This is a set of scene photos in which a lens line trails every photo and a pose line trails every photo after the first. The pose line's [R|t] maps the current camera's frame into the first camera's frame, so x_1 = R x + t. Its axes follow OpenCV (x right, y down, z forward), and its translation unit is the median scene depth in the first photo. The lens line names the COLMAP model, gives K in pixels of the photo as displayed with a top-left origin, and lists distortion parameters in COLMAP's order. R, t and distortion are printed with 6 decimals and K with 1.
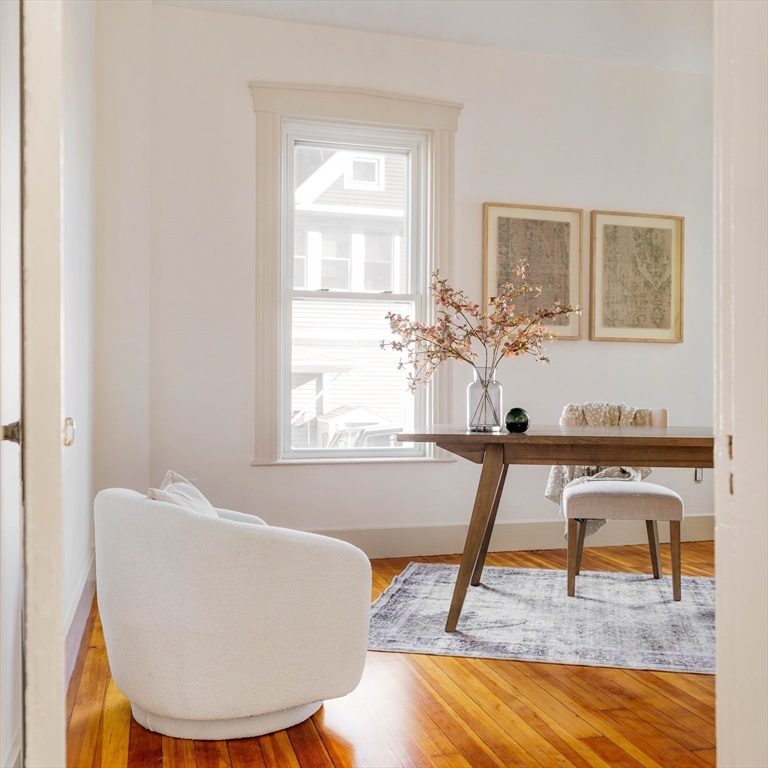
lens RADIAL K [[857.2, 0, 394.0], [0, 857.2, 366.2], [0, 0, 1]] dist [0.003046, -0.013434]
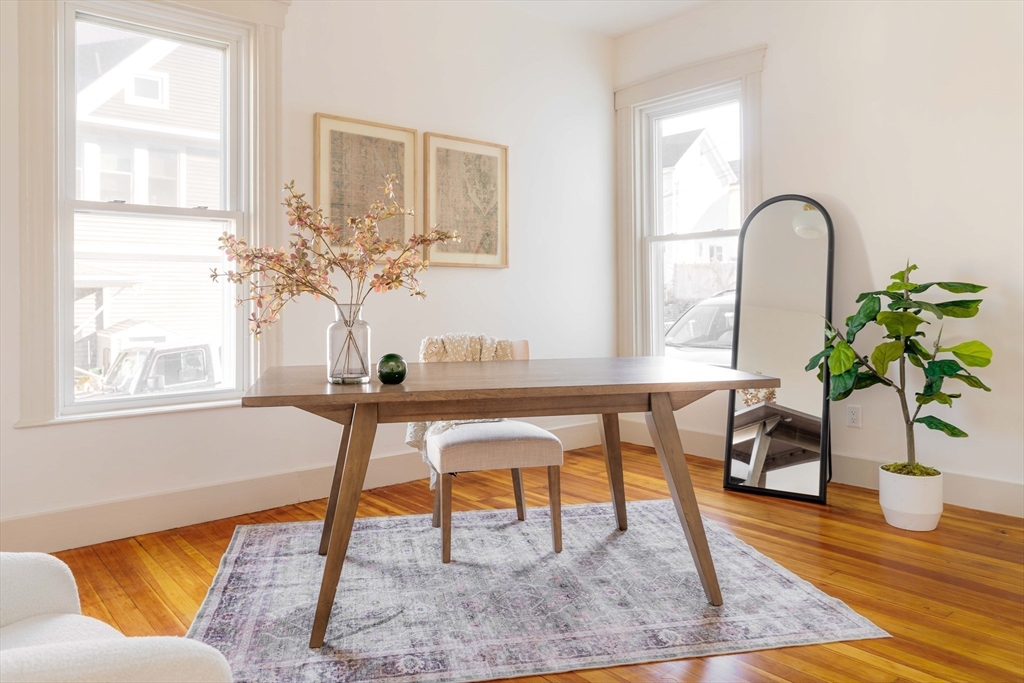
lens RADIAL K [[747.9, 0, 509.4], [0, 747.9, 291.6], [0, 0, 1]] dist [-0.001433, -0.003062]
pose [[0.914414, -0.005597, 0.404741, -0.040925], [-0.001114, 0.999866, 0.016343, -0.021322], [-0.404778, -0.015396, 0.914285, 0.272553]]
